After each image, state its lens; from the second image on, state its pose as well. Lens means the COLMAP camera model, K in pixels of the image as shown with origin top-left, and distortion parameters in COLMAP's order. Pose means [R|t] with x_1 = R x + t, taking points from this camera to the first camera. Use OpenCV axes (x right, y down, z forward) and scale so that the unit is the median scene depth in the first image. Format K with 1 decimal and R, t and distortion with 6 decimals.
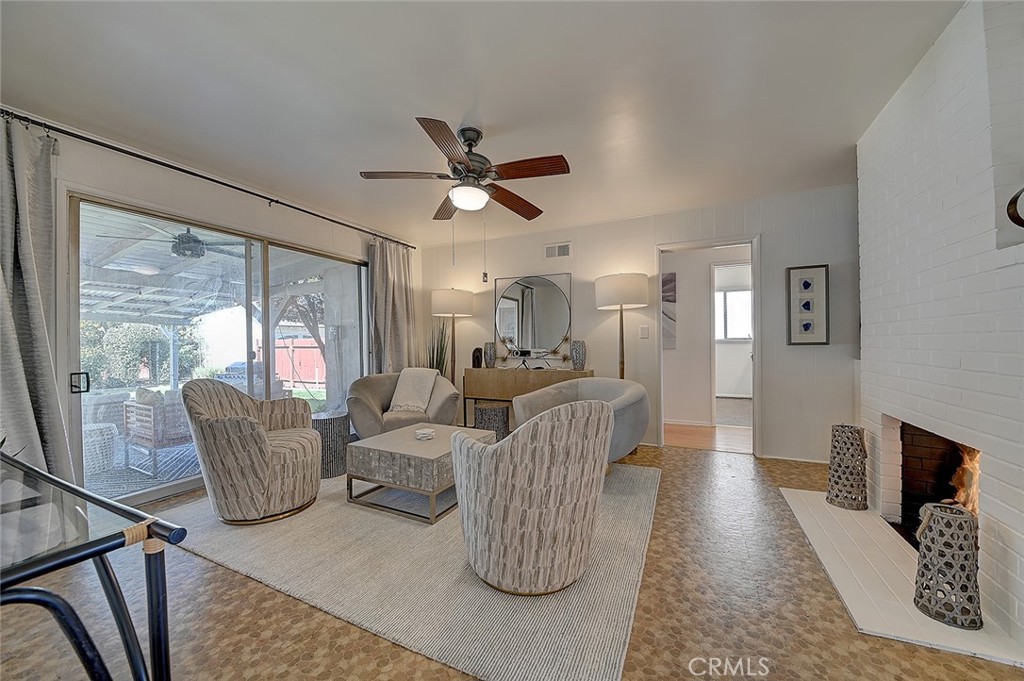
lens RADIAL K [[375.2, 0, 509.7], [0, 375.2, 343.0], [0, 0, 1]] dist [-0.001754, -0.000198]
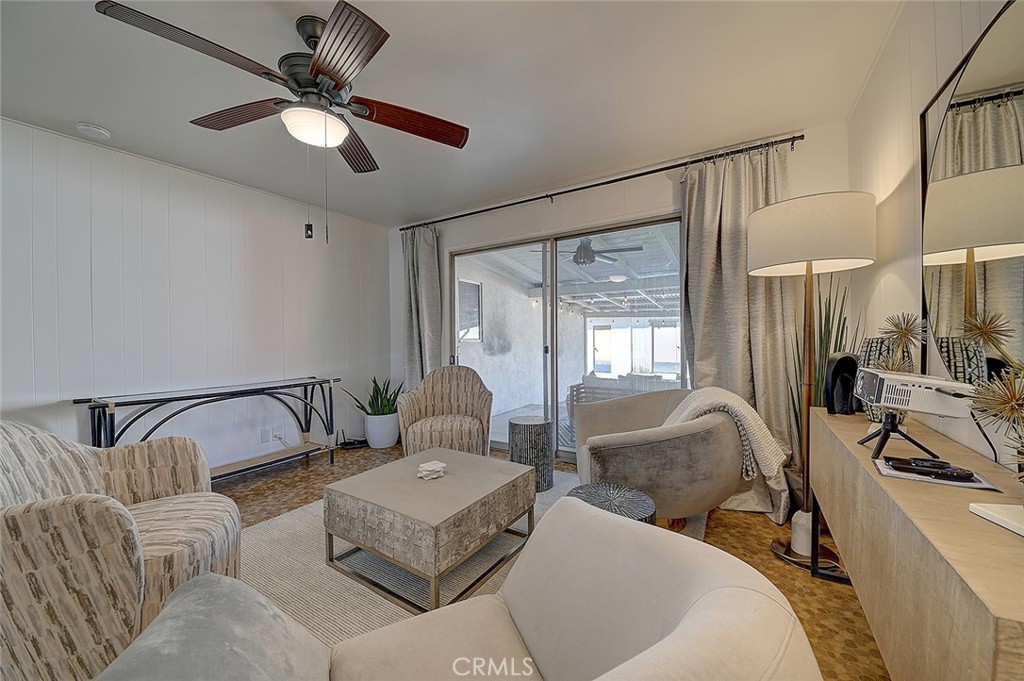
lens RADIAL K [[375.2, 0, 509.9], [0, 375.2, 338.4], [0, 0, 1]] dist [-0.001754, -0.000198]
pose [[-0.111739, 0.010300, -0.993684, 0.341005], [0.006656, 0.999932, 0.009617, -0.009973], [0.993715, -0.005539, -0.111800, 0.909083]]
